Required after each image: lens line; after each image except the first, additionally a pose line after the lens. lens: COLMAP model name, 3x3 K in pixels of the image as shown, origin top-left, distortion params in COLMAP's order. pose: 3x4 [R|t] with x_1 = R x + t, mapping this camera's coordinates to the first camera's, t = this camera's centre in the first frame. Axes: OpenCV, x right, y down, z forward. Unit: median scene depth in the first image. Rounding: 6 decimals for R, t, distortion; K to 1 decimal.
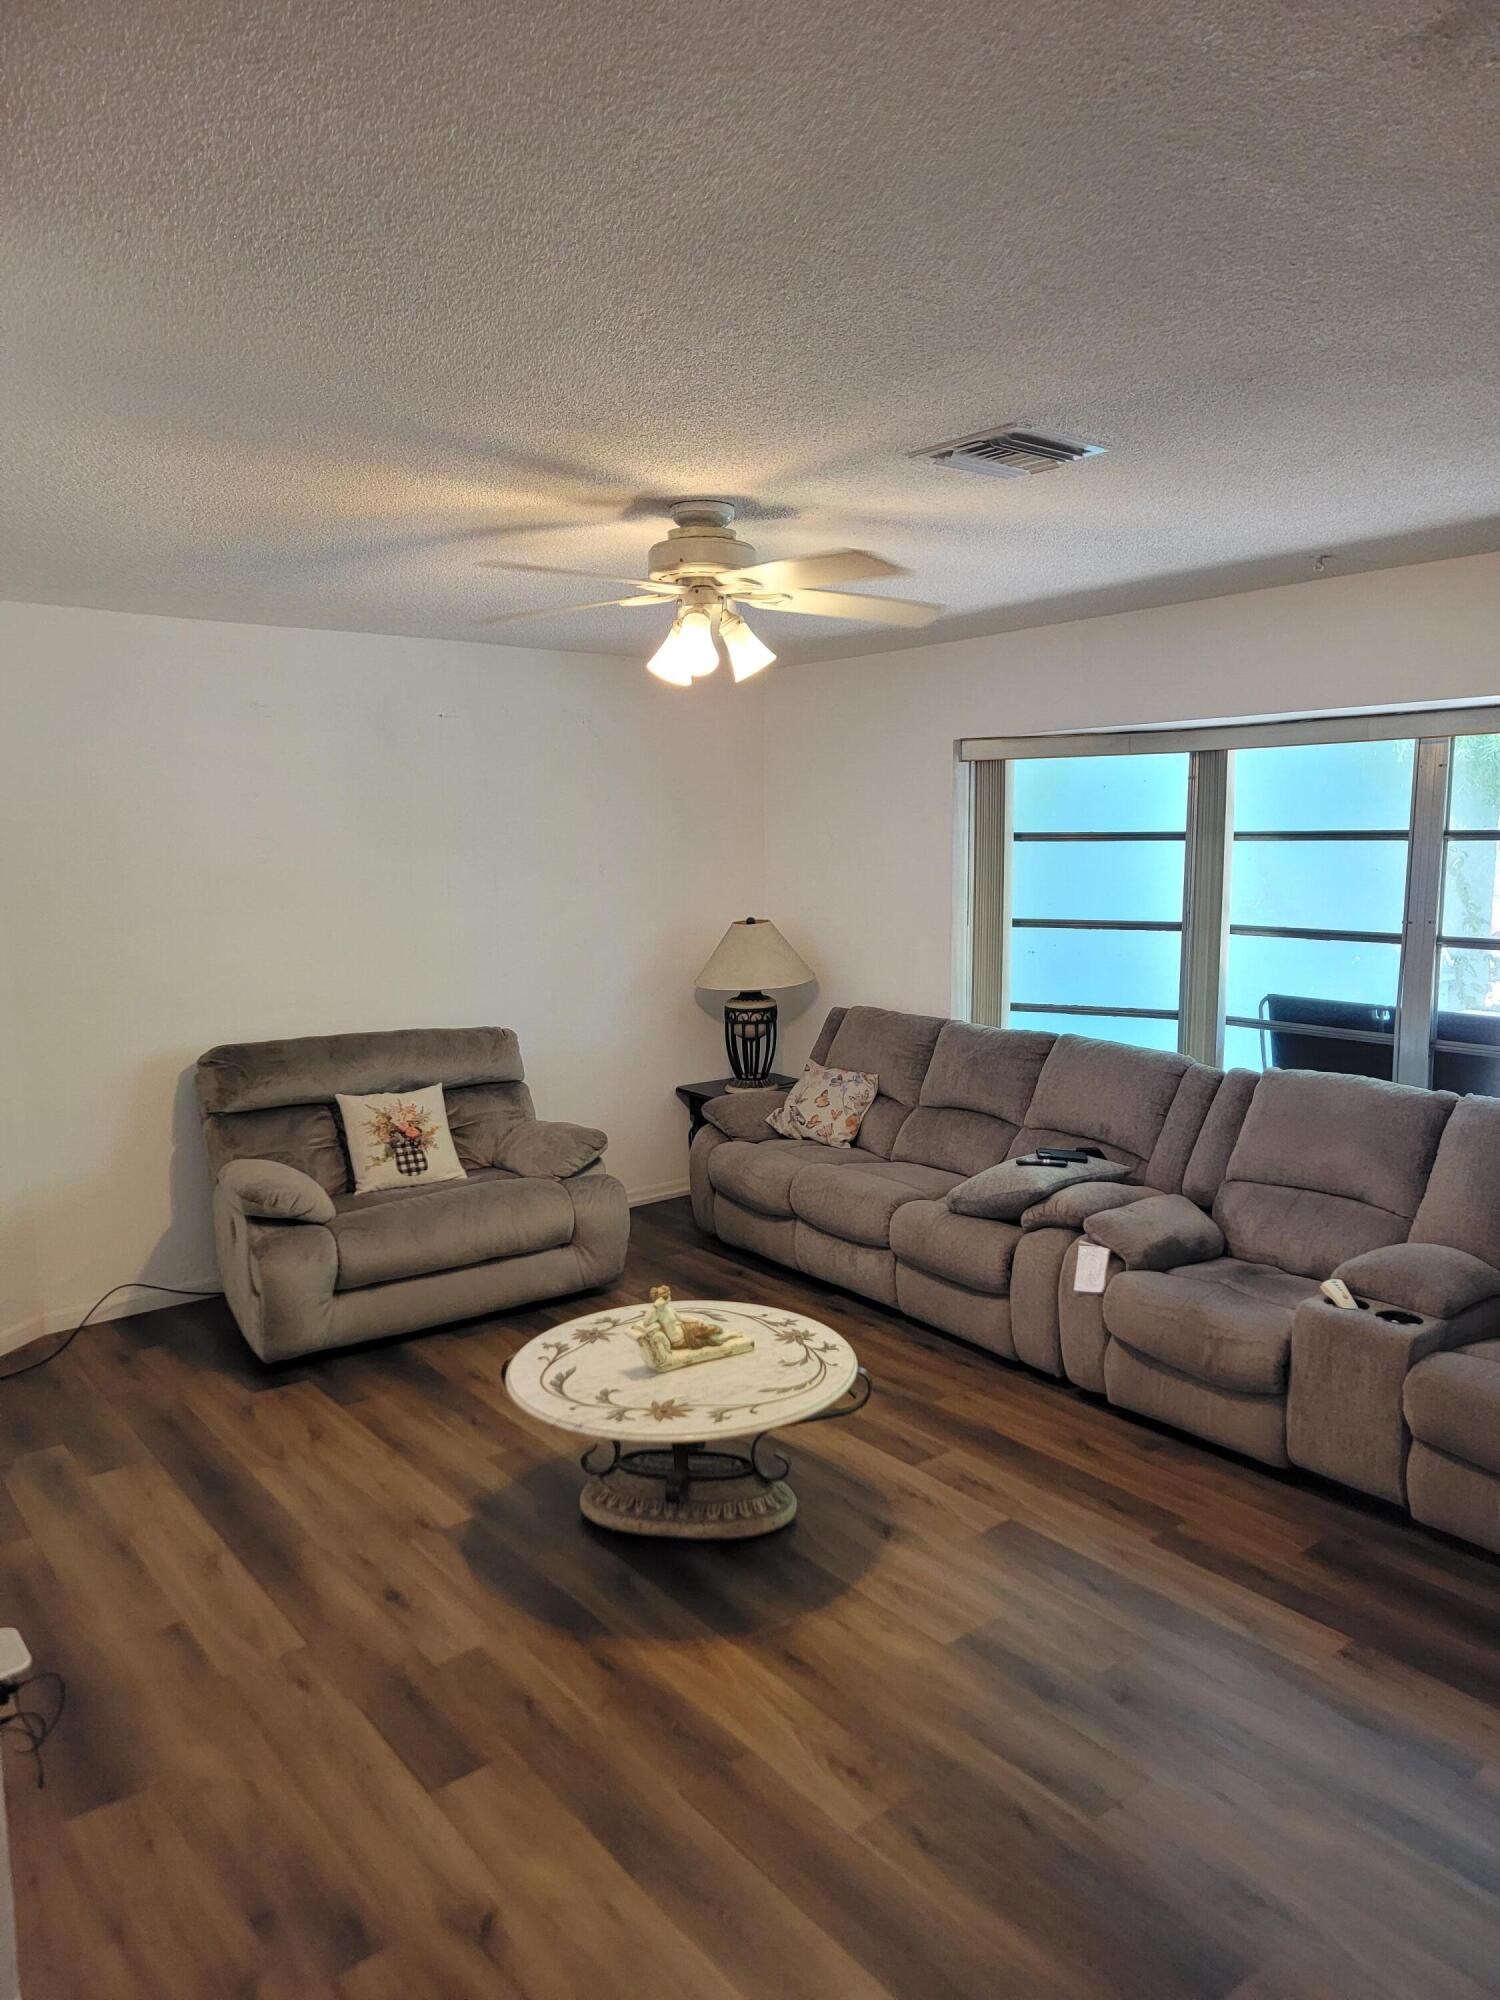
lens RADIAL K [[1373.0, 0, 792.2], [0, 1373.0, 1021.7], [0, 0, 1]] dist [0.087453, -0.056054]
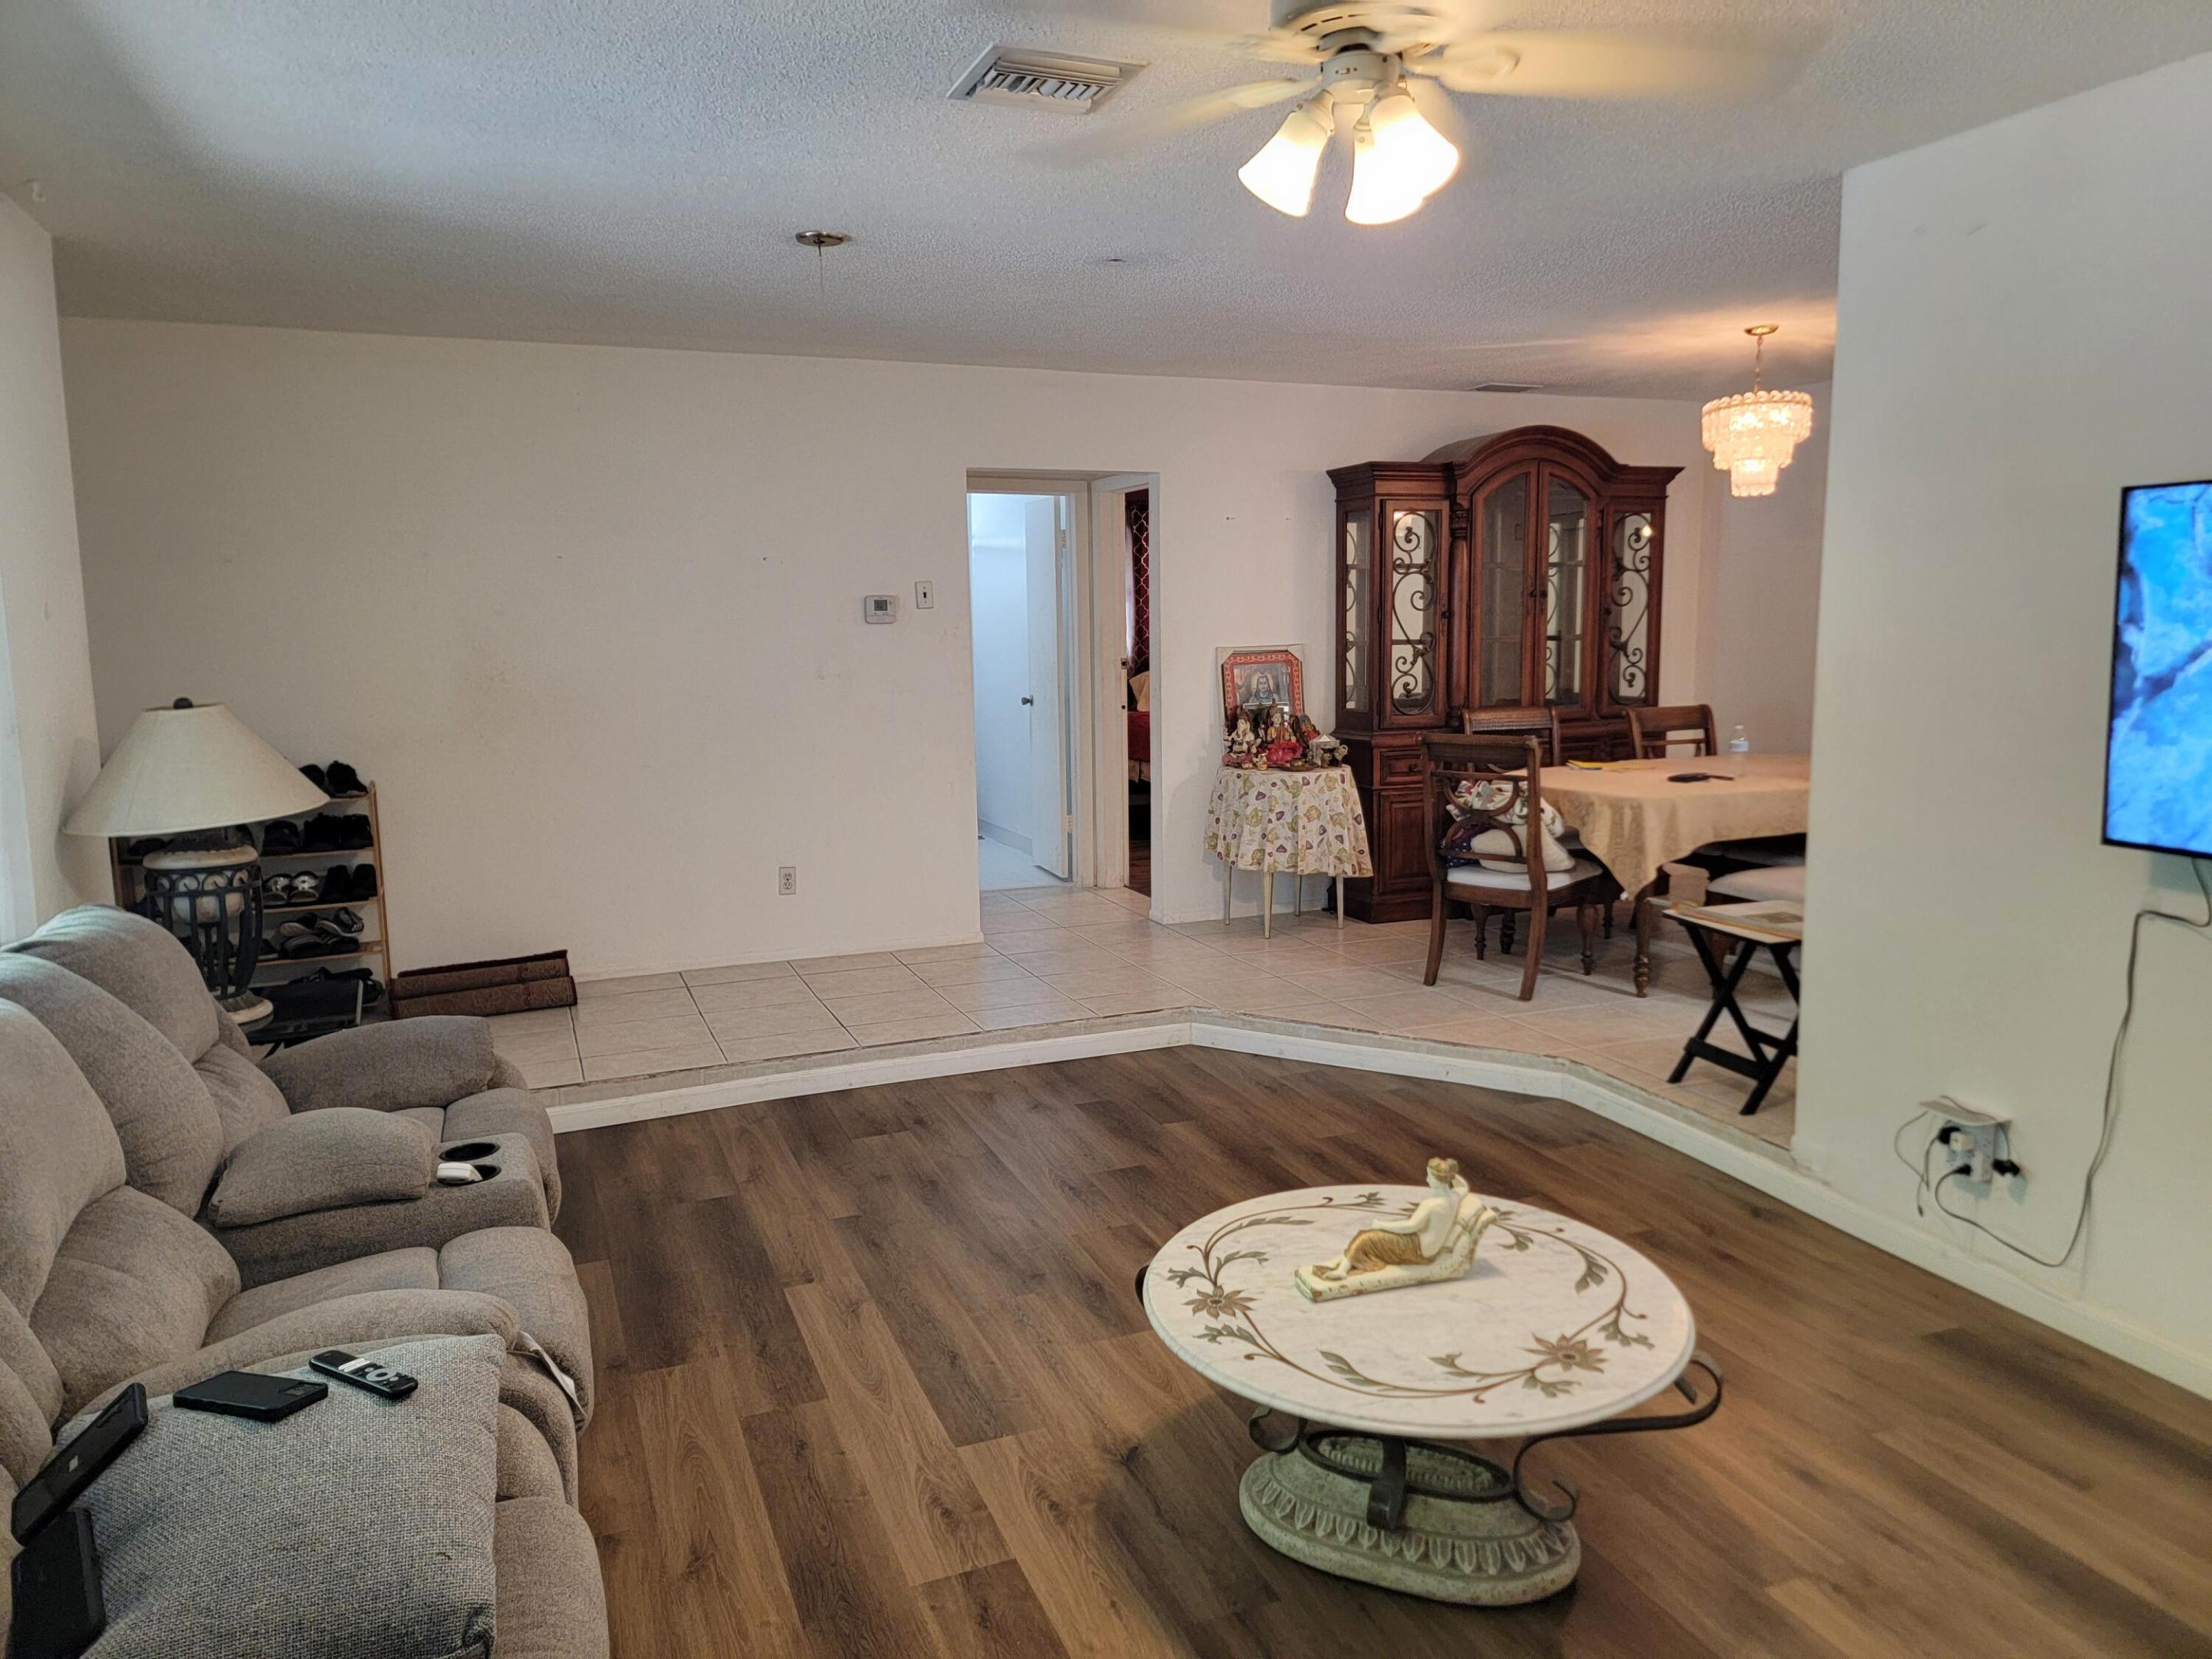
lens RADIAL K [[1528.6, 0, 1144.0], [0, 1528.6, 816.0], [0, 0, 1]] dist [0.087665, -0.059146]
pose [[-0.958664, -0.015952, 0.284092, -0.134763], [0.062200, 0.962532, 0.263937, -0.139891], [-0.277658, 0.270697, -0.921753, 1.364676]]
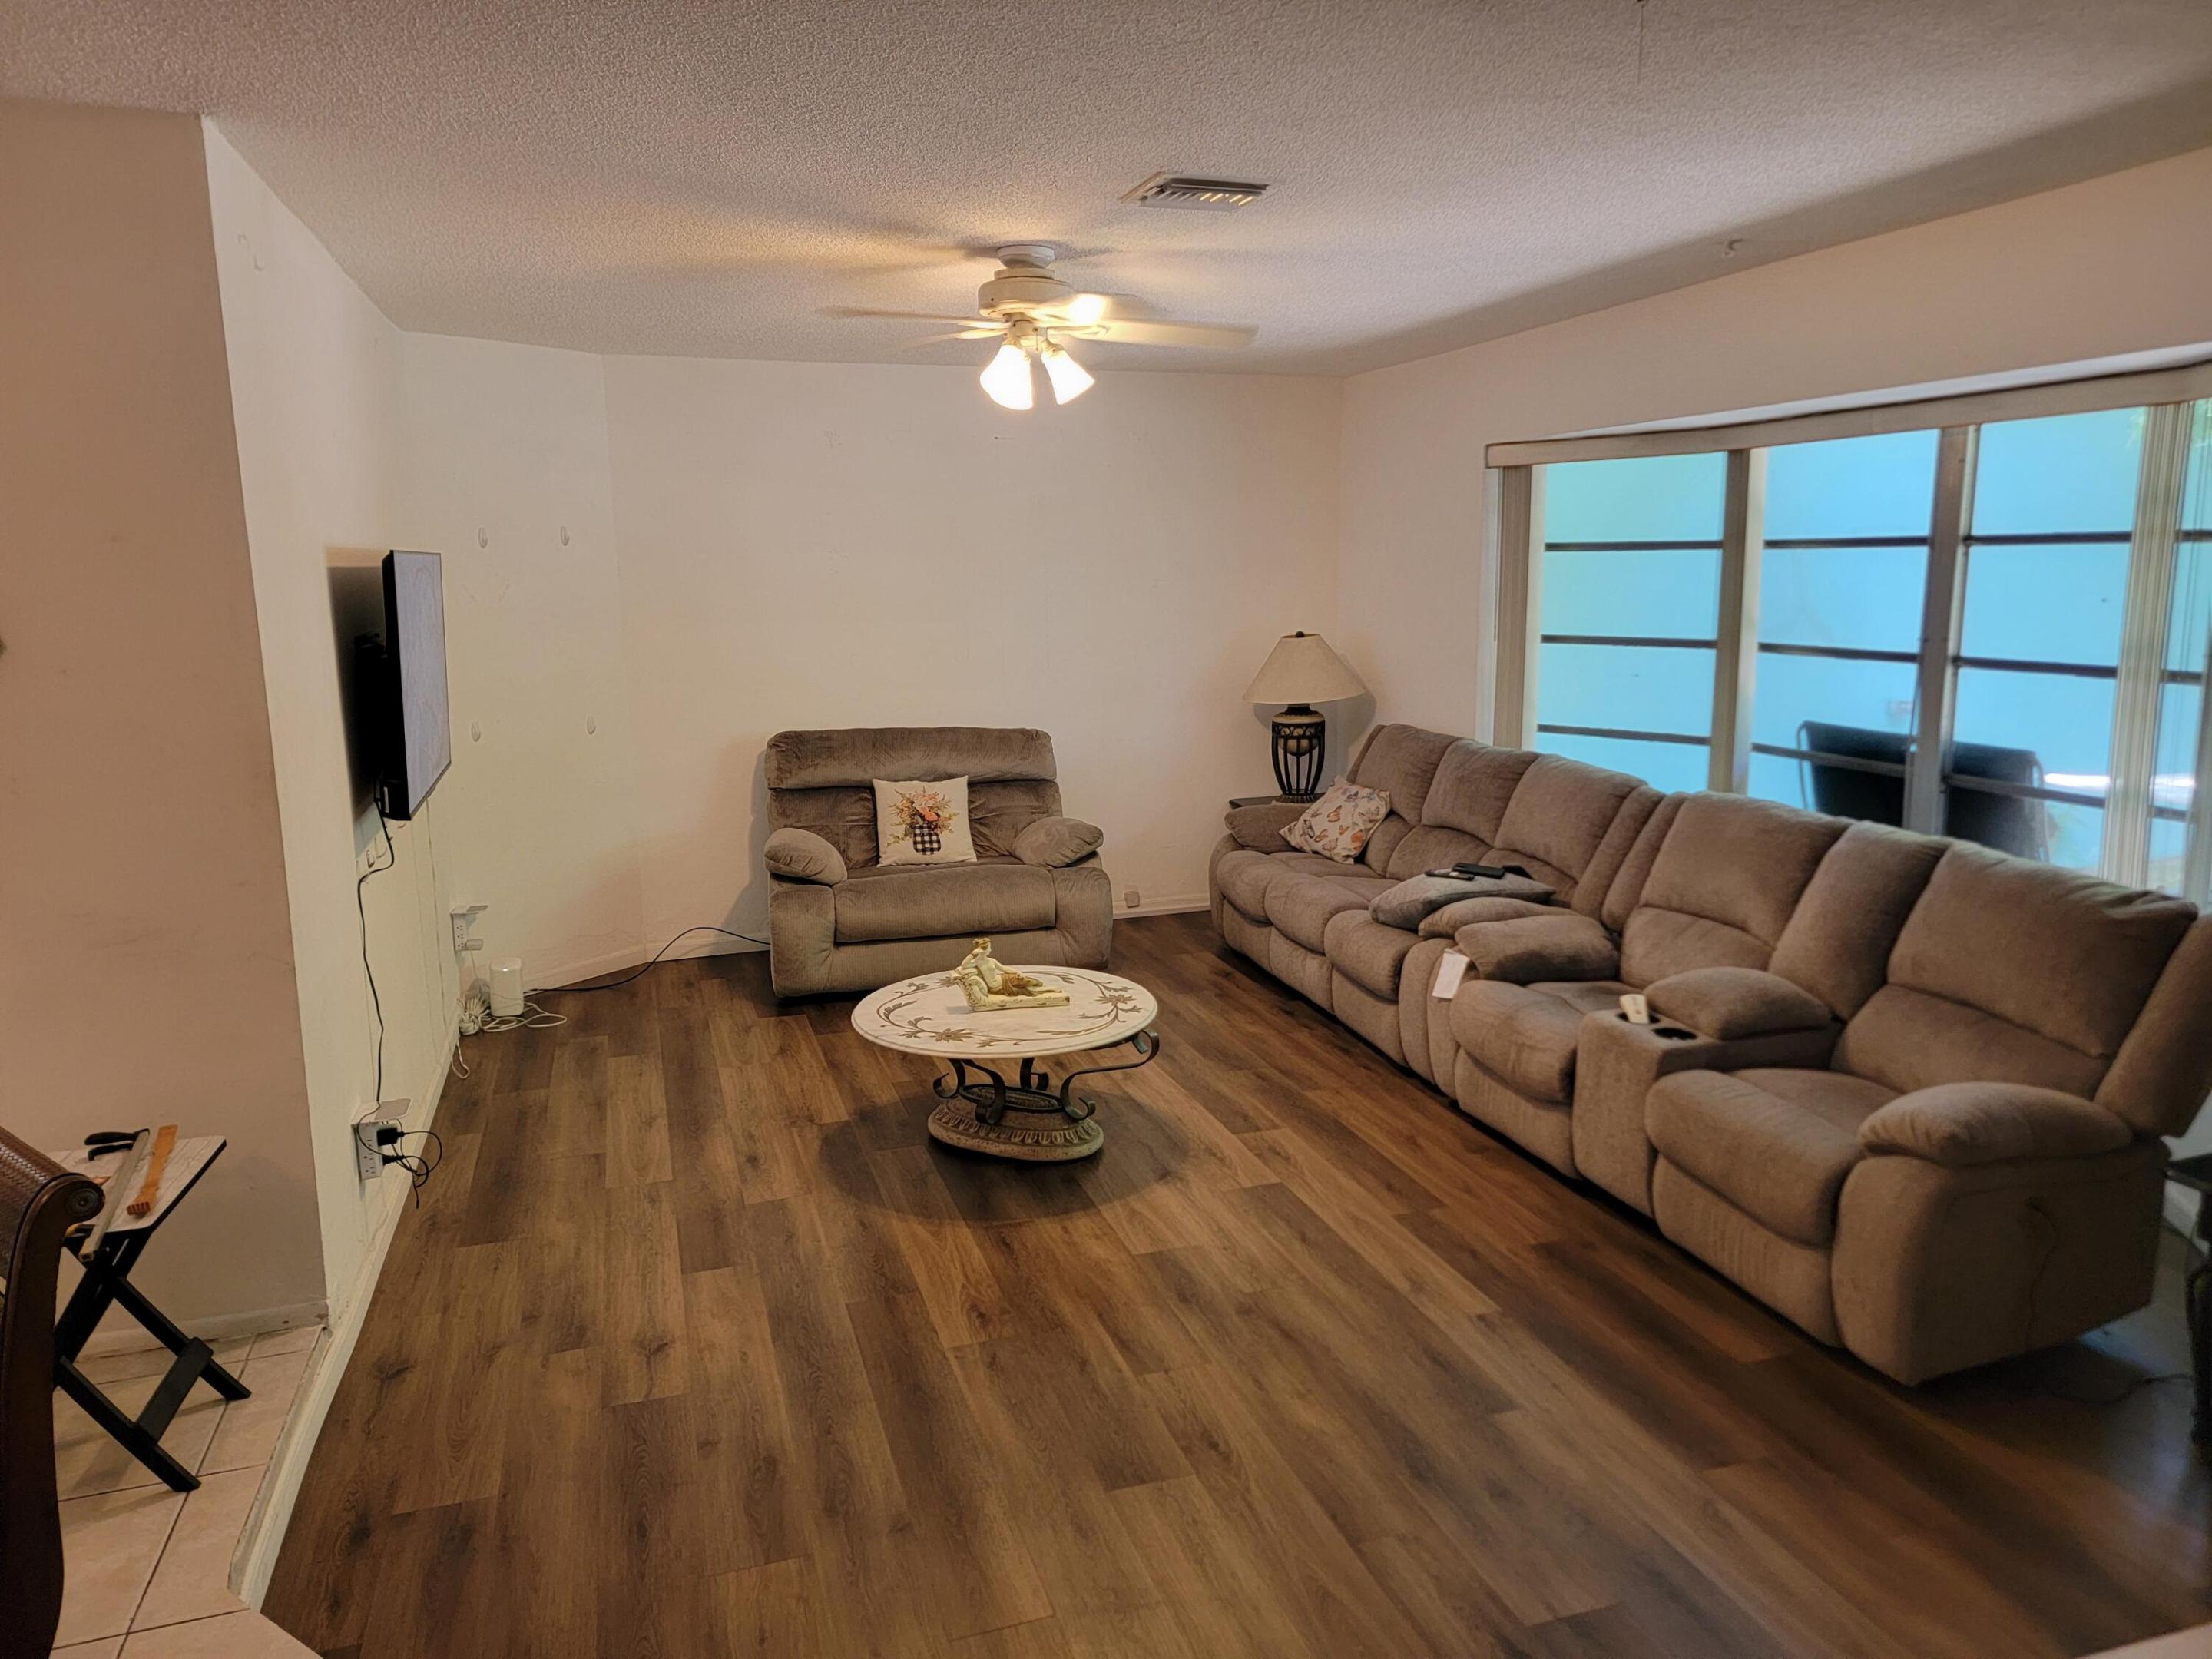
lens RADIAL K [[1528.6, 0, 1144.0], [0, 1528.6, 816.0], [0, 0, 1]] dist [0.087665, -0.059146]
pose [[0.937266, 0.055992, -0.344089, 0.377563], [-0.044986, 0.998191, 0.039895, 0.027273], [0.345700, -0.021913, 0.938089, -0.121187]]
